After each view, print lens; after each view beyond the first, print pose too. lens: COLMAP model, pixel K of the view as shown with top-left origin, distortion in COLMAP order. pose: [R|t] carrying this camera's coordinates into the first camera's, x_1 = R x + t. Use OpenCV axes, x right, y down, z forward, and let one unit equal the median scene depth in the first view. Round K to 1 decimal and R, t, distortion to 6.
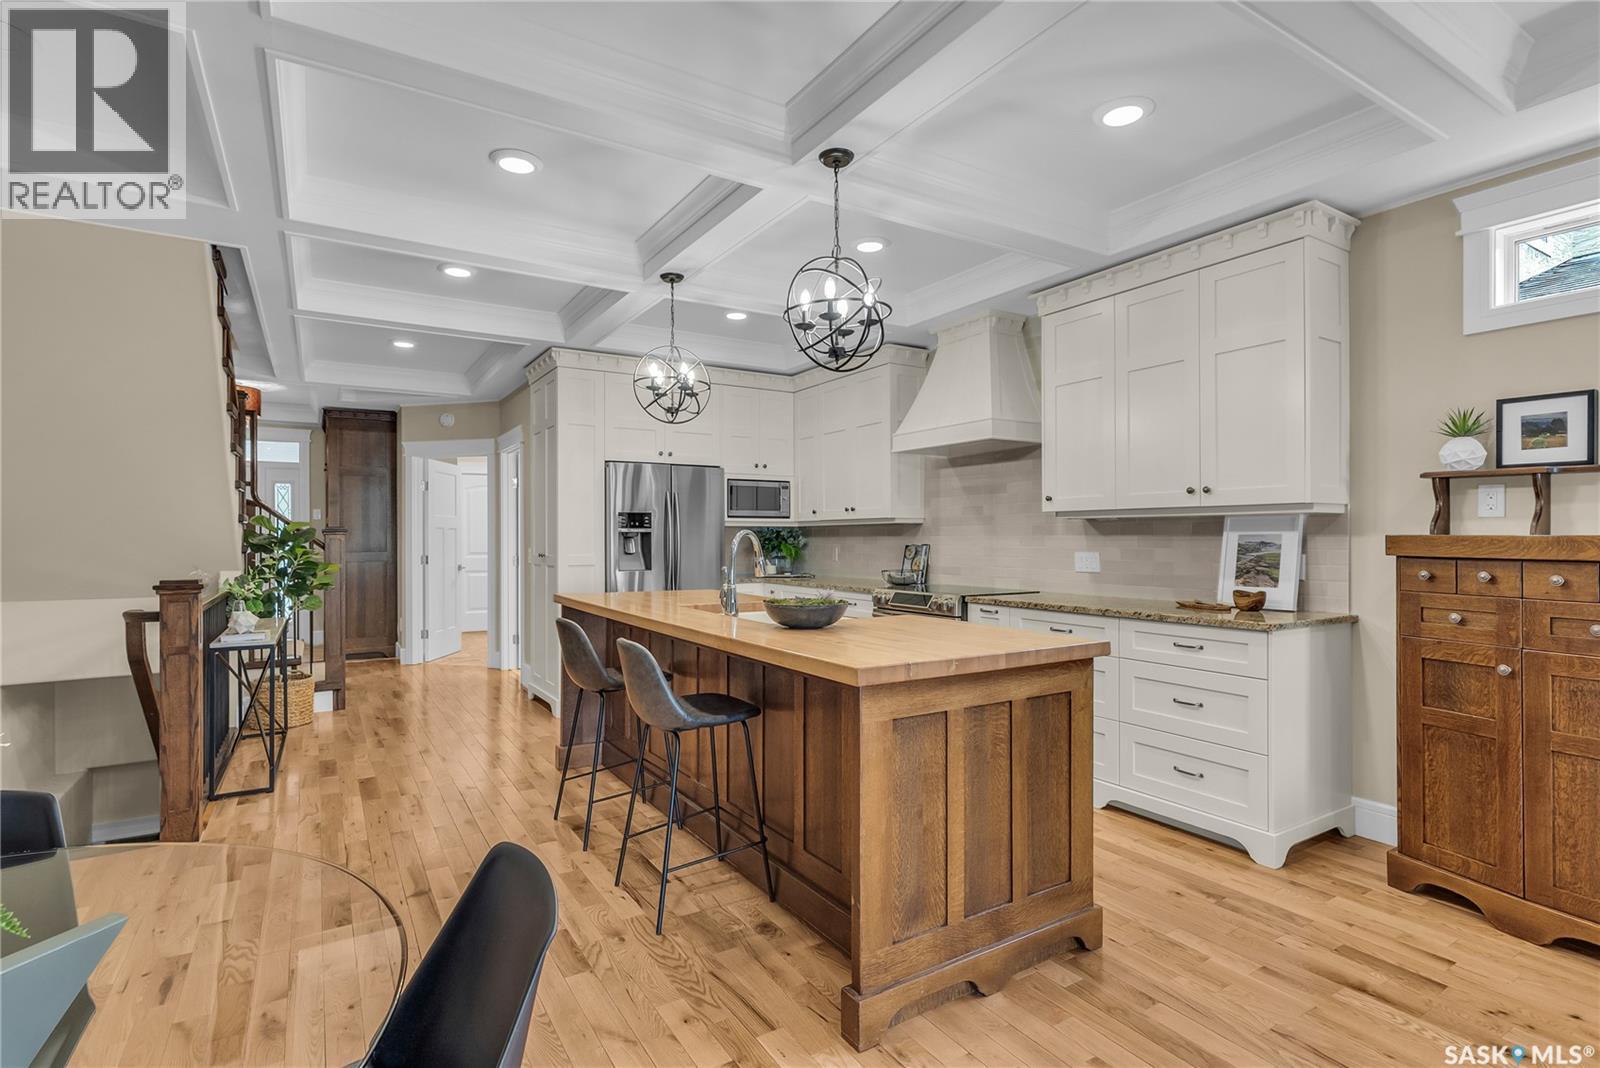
lens RADIAL K [[780.2, 0, 799.5], [0, 780.2, 534.0], [0, 0, 1]] dist [-0.000868, 0.000697]
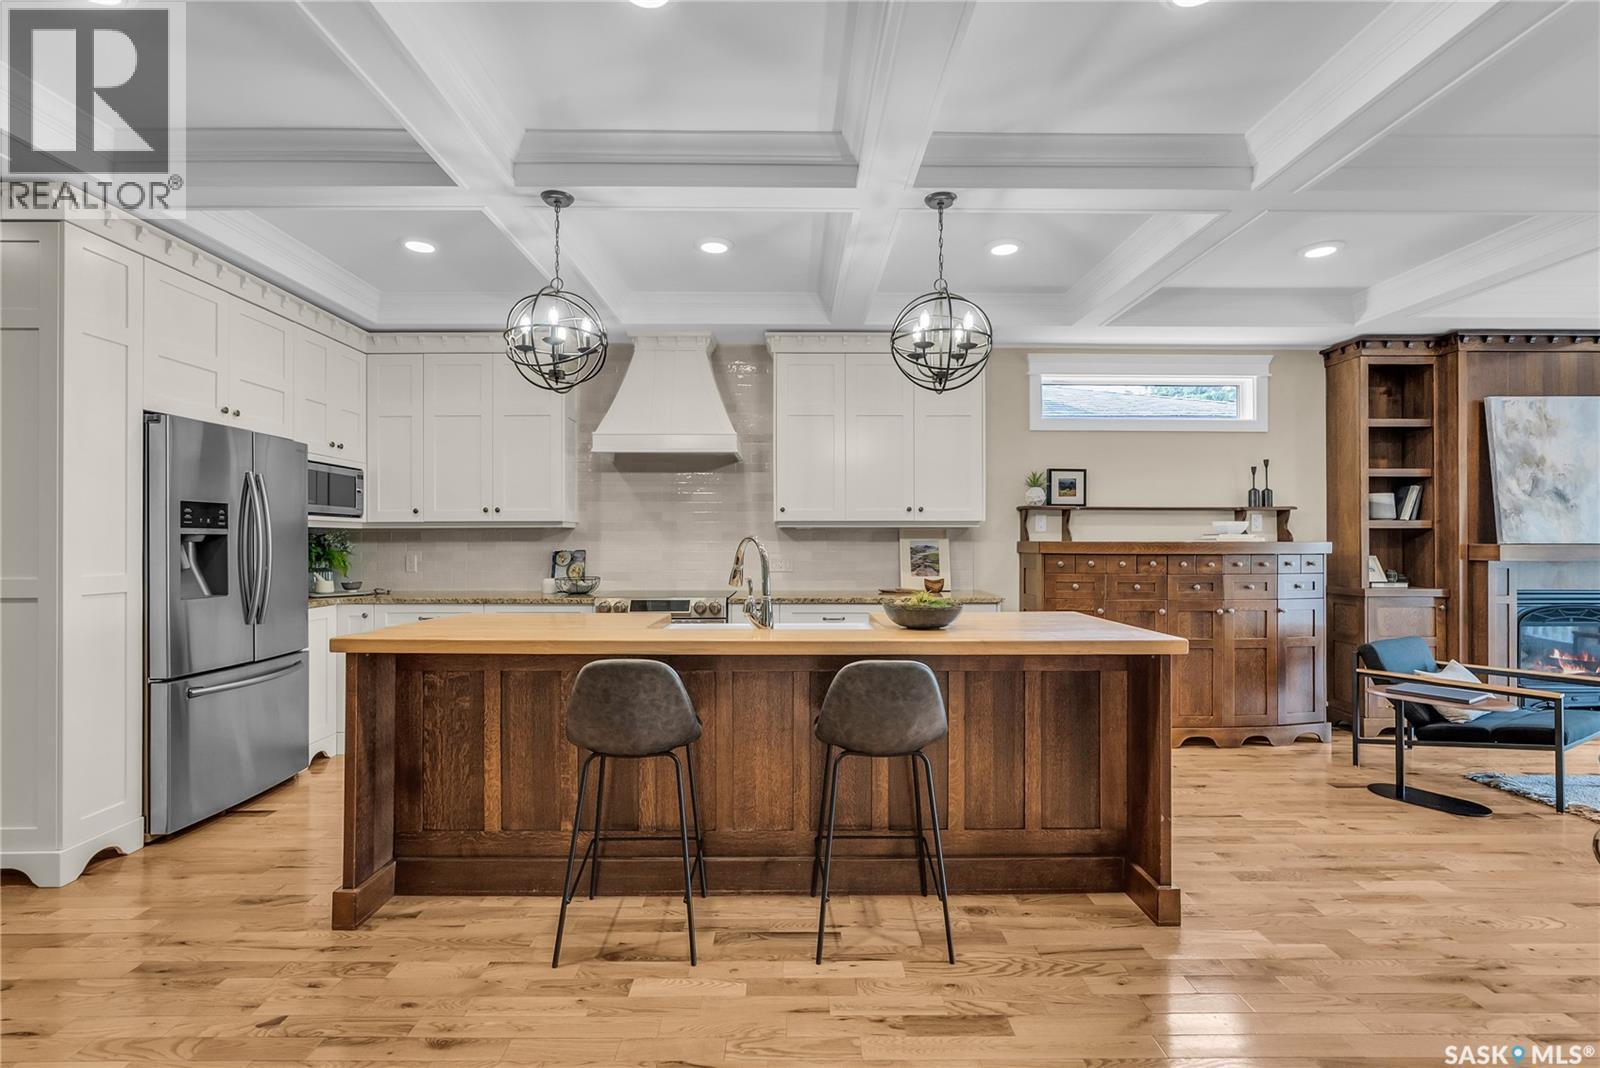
lens RADIAL K [[726.7, 0, 798.1], [0, 726.7, 538.4], [0, 0, 1]] dist [-0.003551, -0.000054]
pose [[0.520594, 0.003323, 0.853798, -0.609037], [-0.003472, 0.999992, -0.001775, -0.000445], [-0.853797, -0.002040, 0.520602, 0.414406]]
